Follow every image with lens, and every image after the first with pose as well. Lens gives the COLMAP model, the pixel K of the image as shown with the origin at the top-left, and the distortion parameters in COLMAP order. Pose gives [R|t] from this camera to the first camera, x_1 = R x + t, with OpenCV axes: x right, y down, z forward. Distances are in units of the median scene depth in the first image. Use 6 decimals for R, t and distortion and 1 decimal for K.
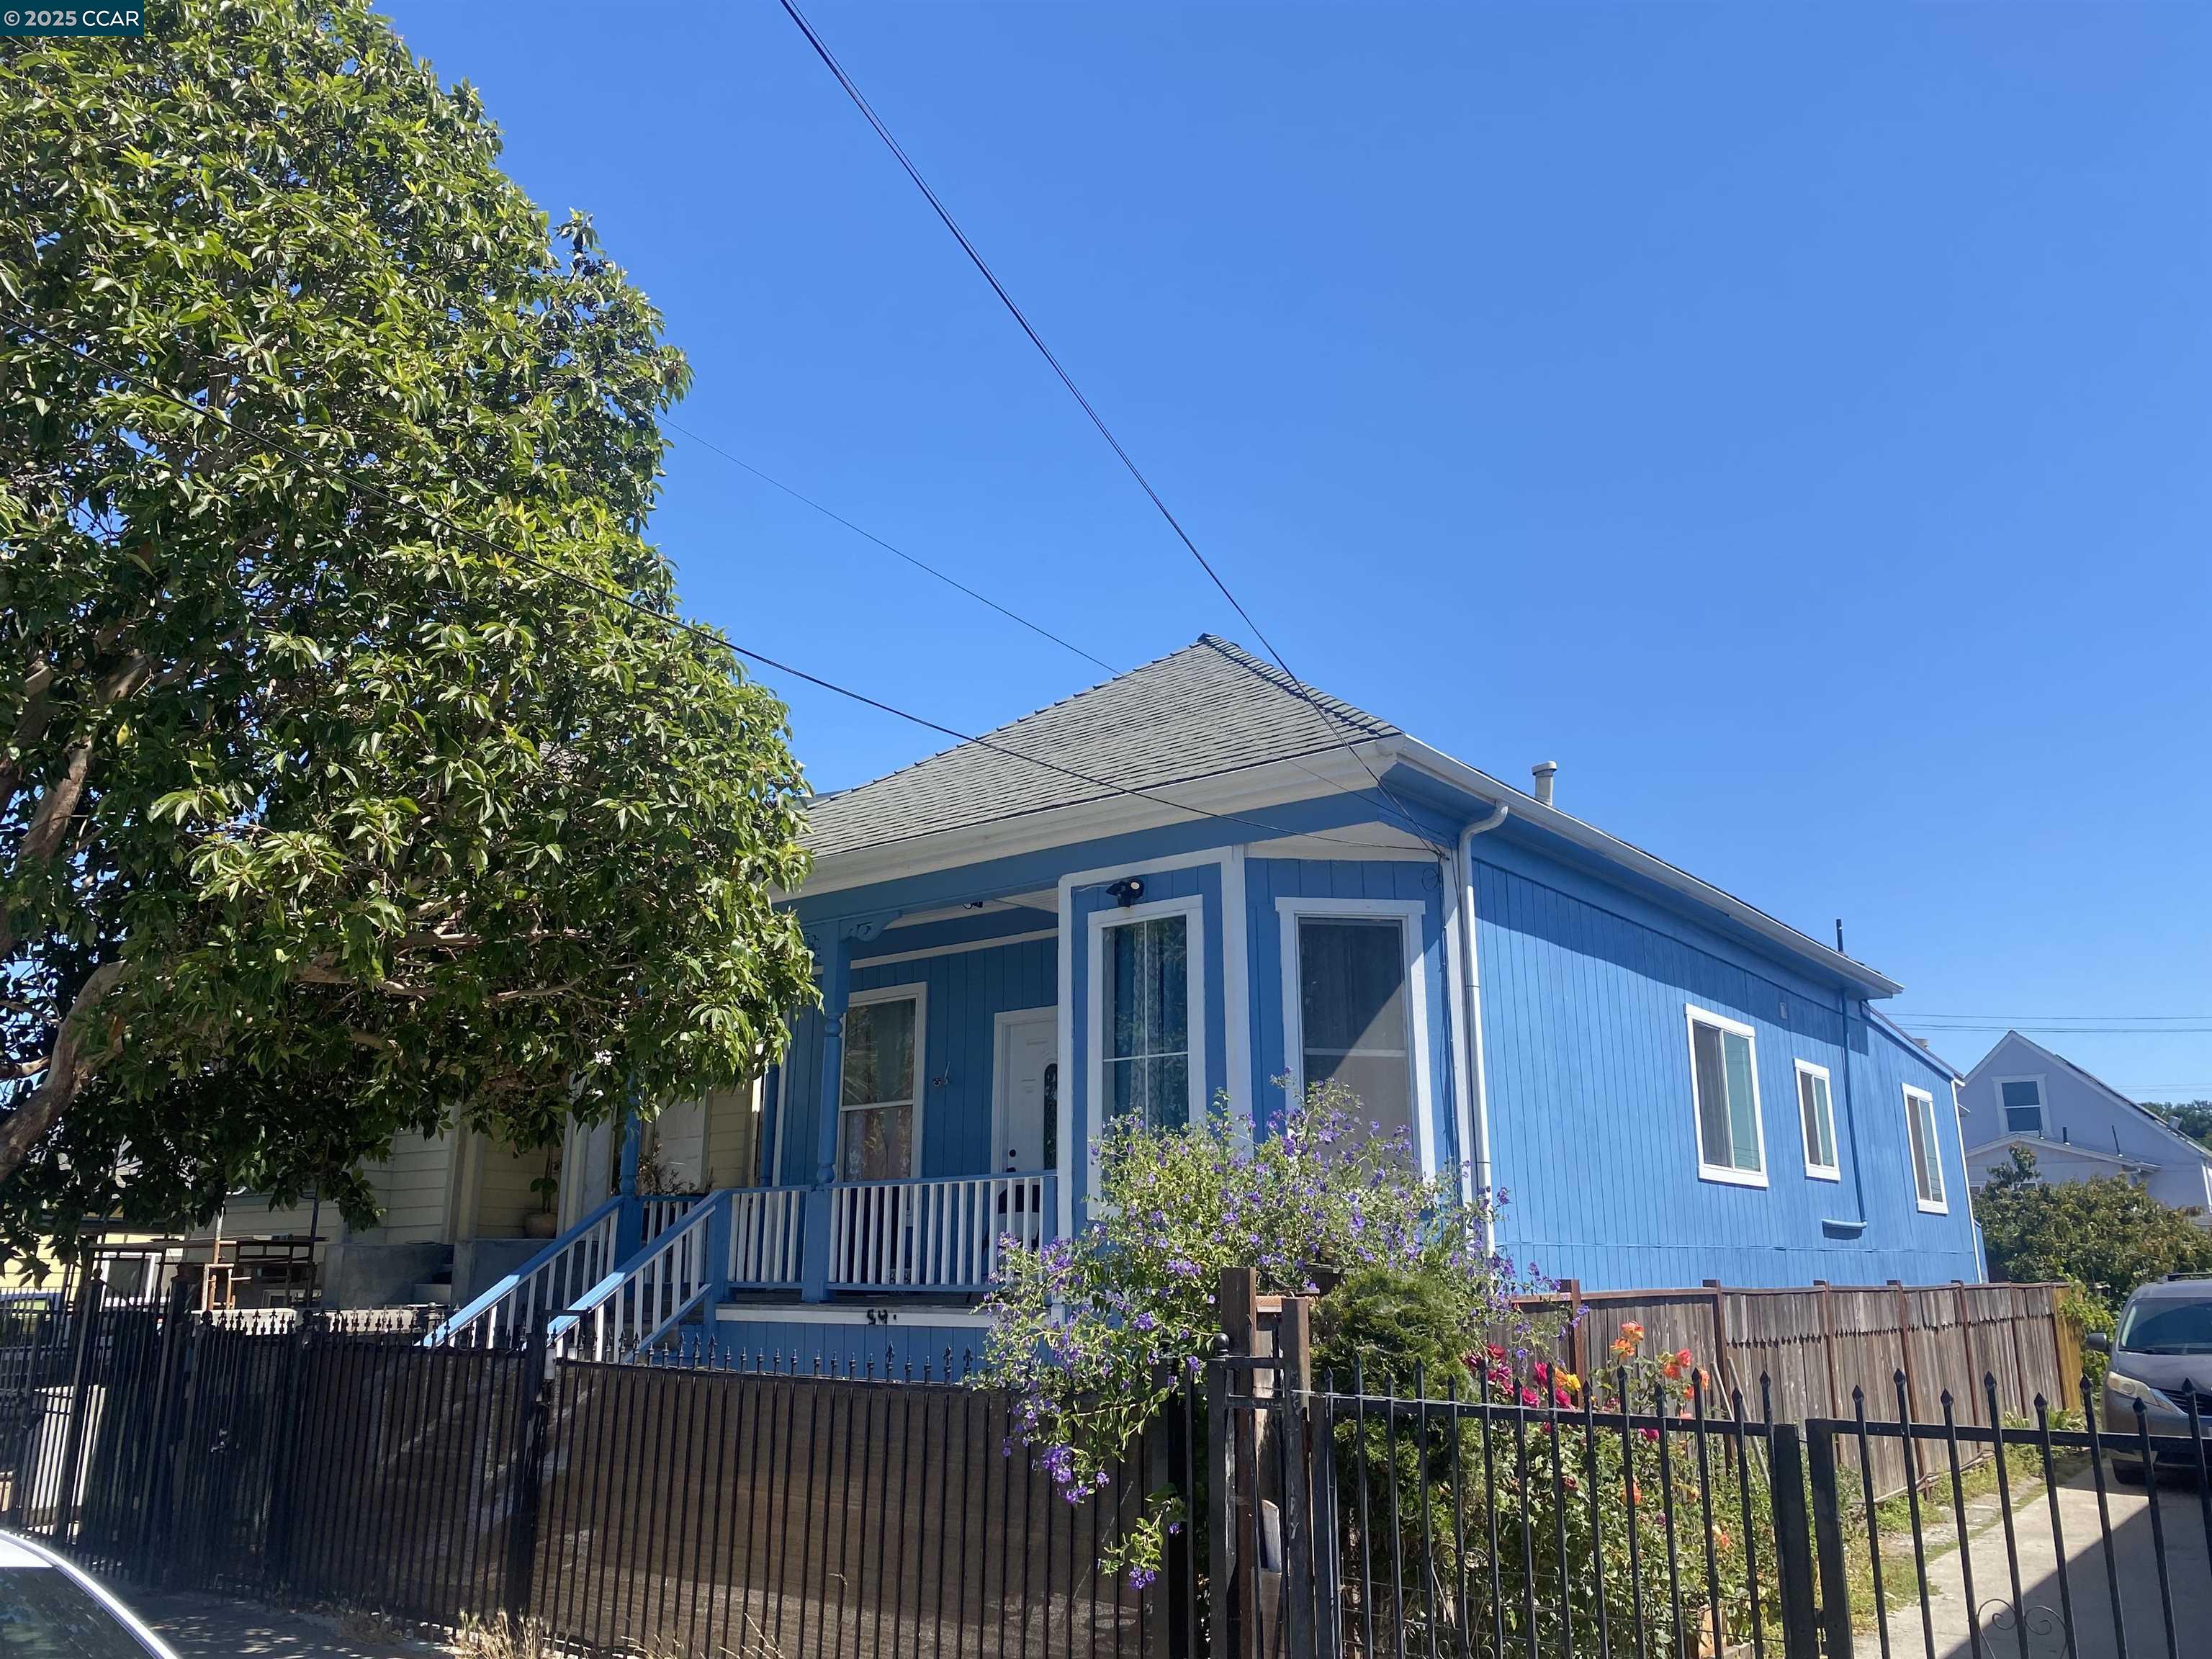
lens RADIAL K [[1664.0, 0, 1101.8], [0, 1664.0, 820.8], [0, 0, 1]] dist [0.112135, -0.215418]
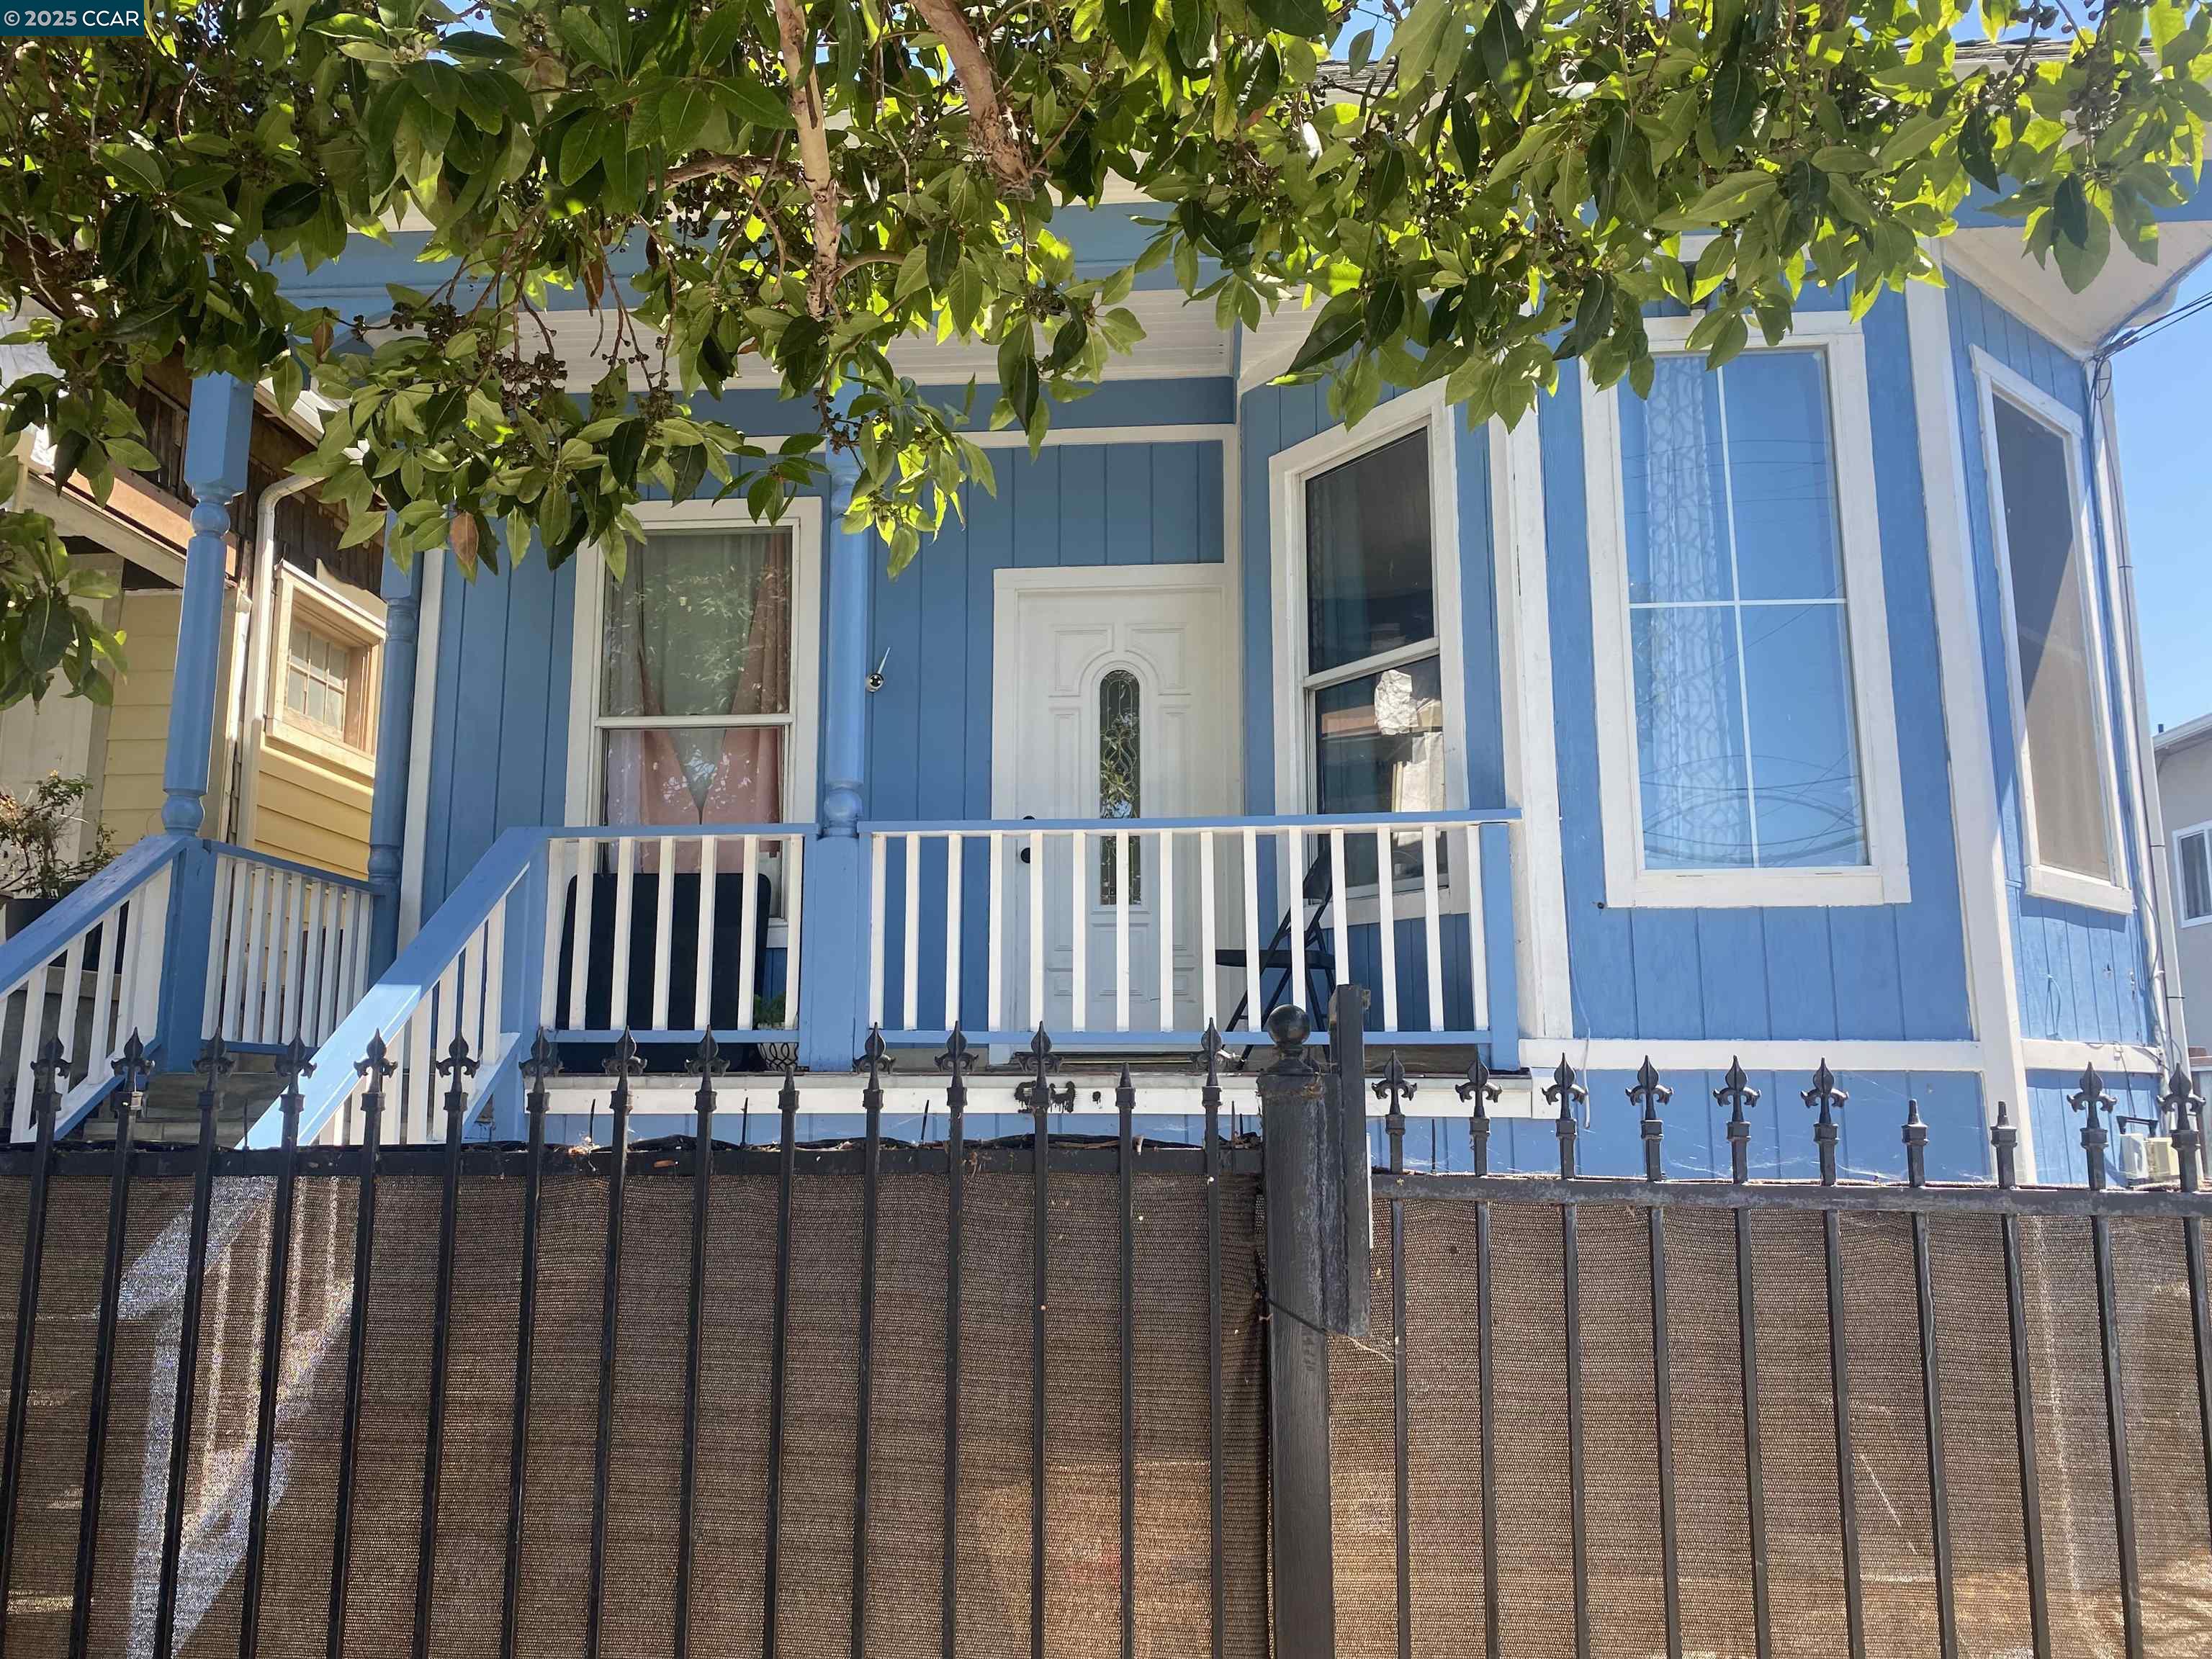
lens RADIAL K [[1706.7, 0, 1086.0], [0, 1706.7, 833.6], [0, 0, 1]] dist [0.000367, 0.000439]
pose [[0.828127, 0.092322, 0.552886, -0.431032], [-0.144187, 0.988238, 0.050949, 0.216479], [-0.541679, -0.121911, 0.831698, 0.668580]]
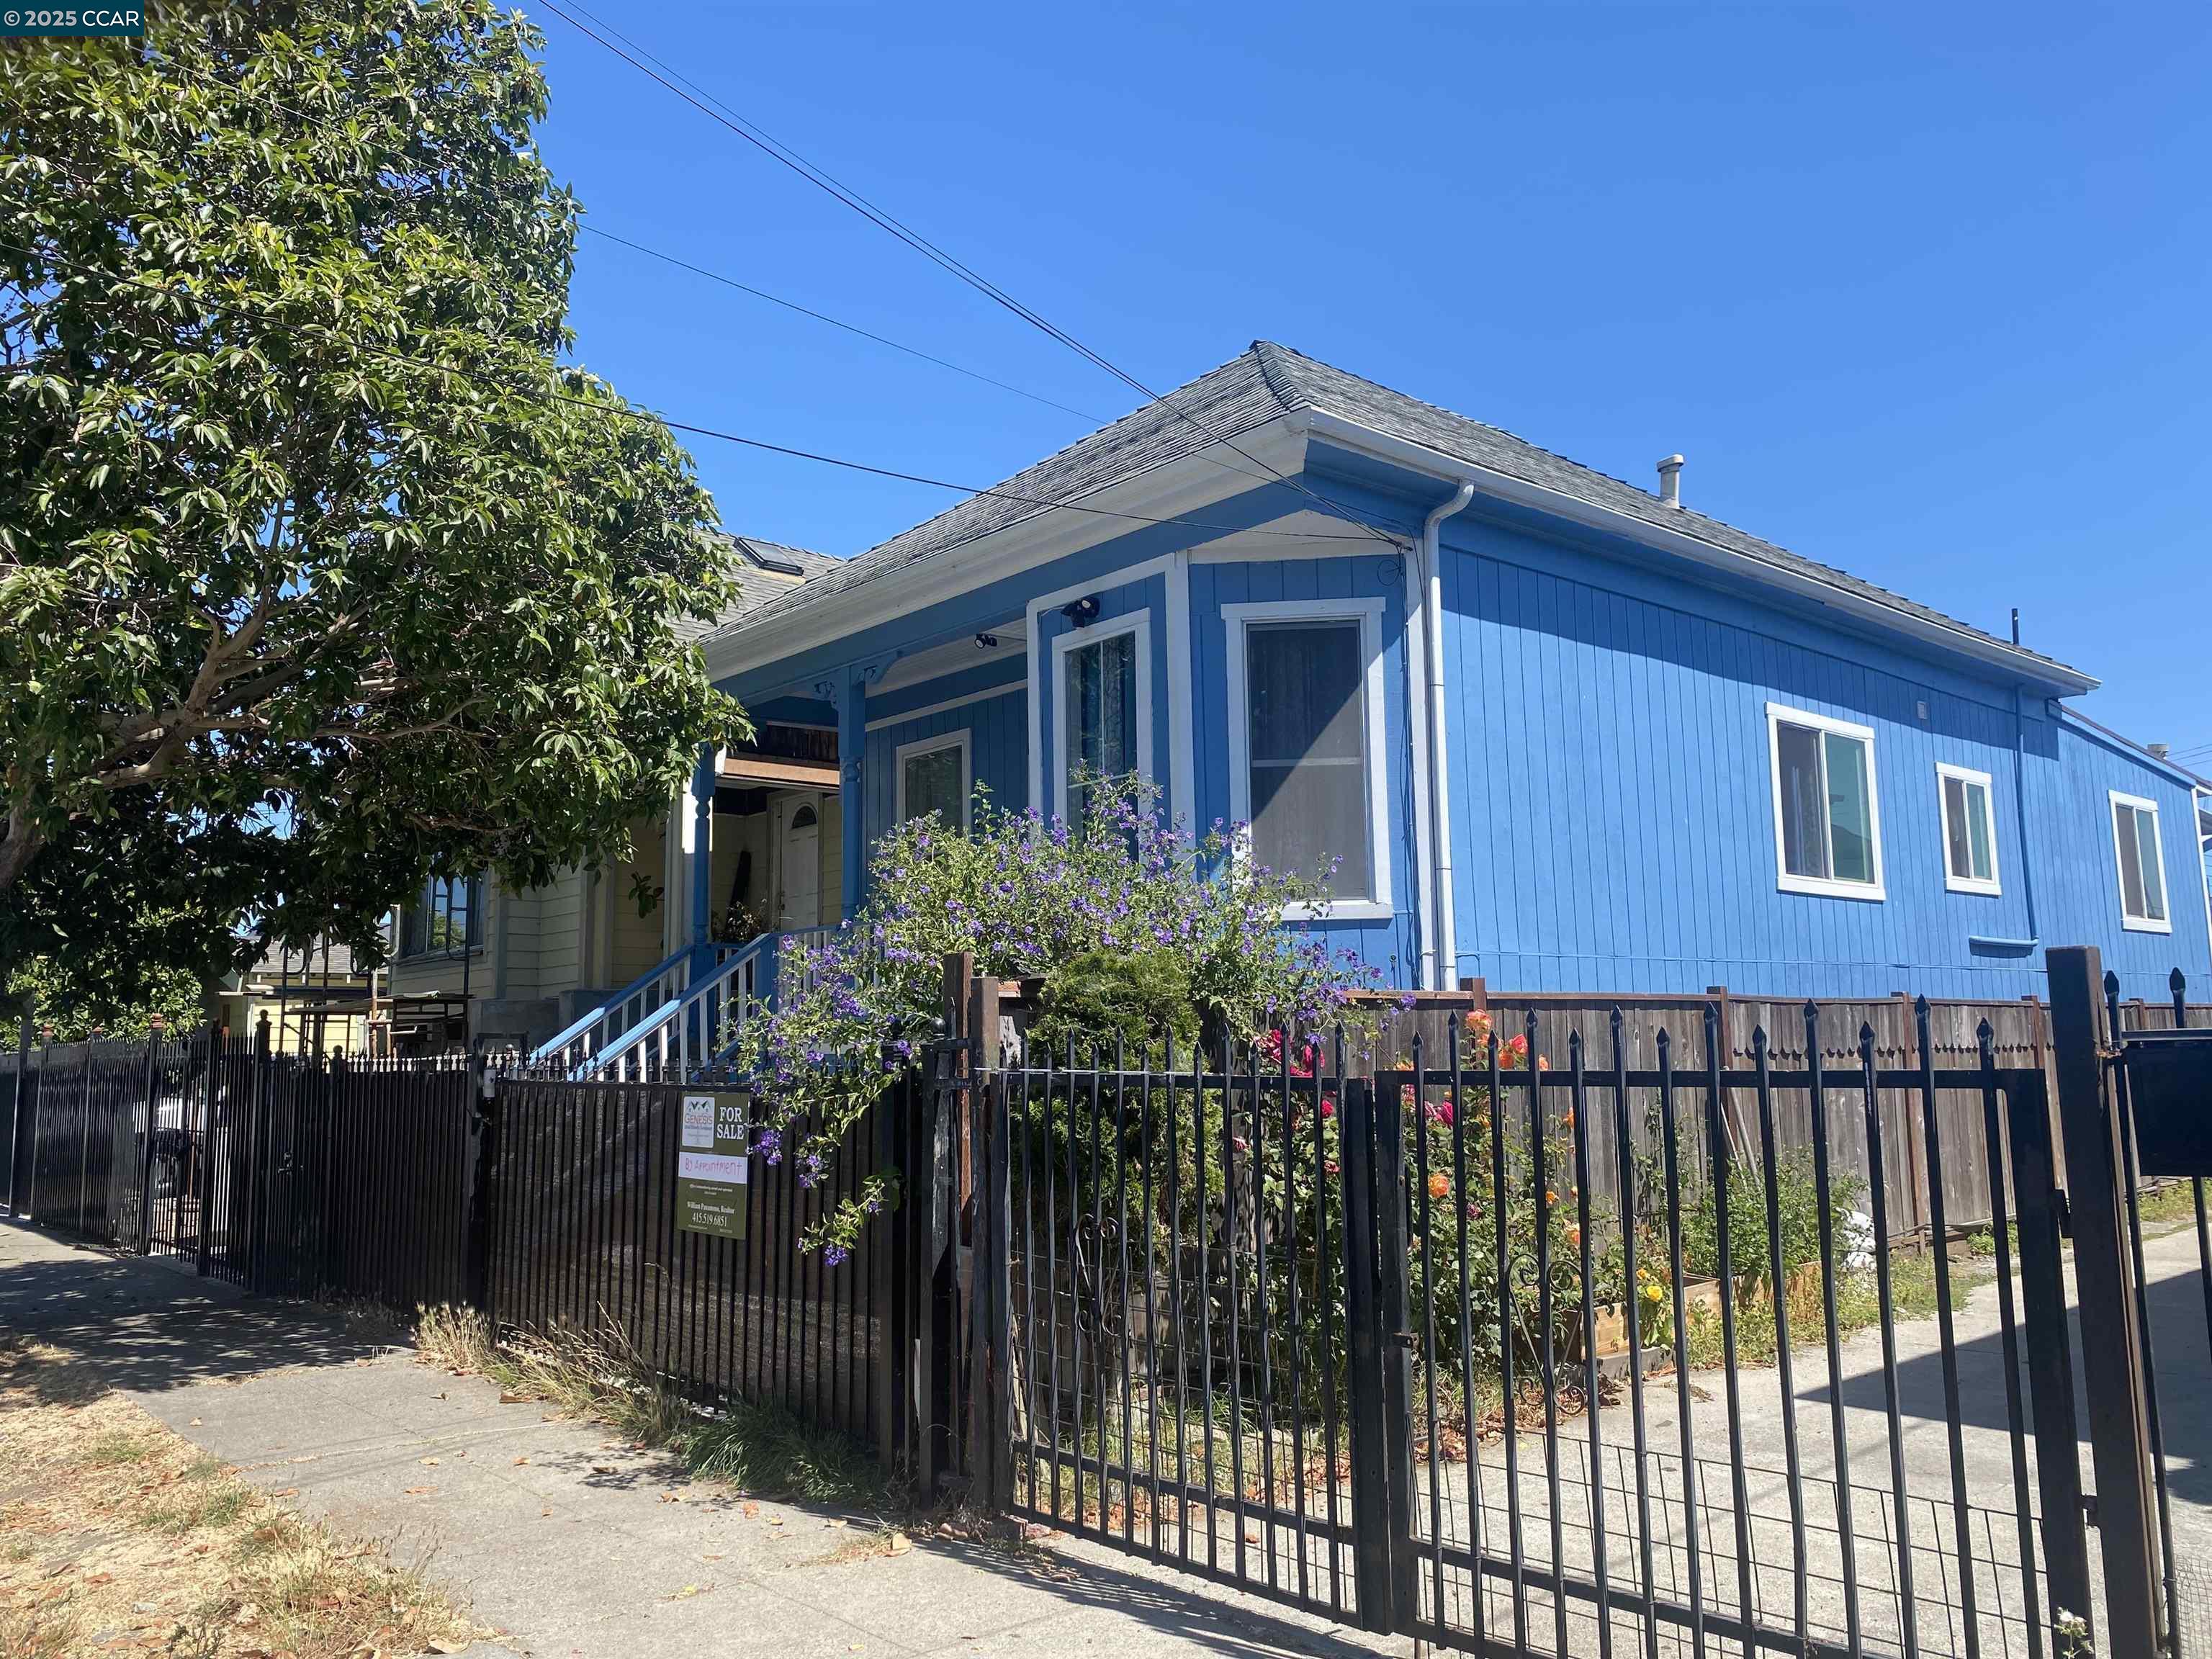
lens RADIAL K [[1664.0, 0, 1101.8], [0, 1664.0, 820.8], [0, 0, 1]] dist [0.112135, -0.215418]
pose [[0.982338, -0.043610, -0.181963, 0.202896], [0.066736, 0.990164, 0.122972, 0.046340], [0.174811, -0.132944, 0.975586, 0.051111]]
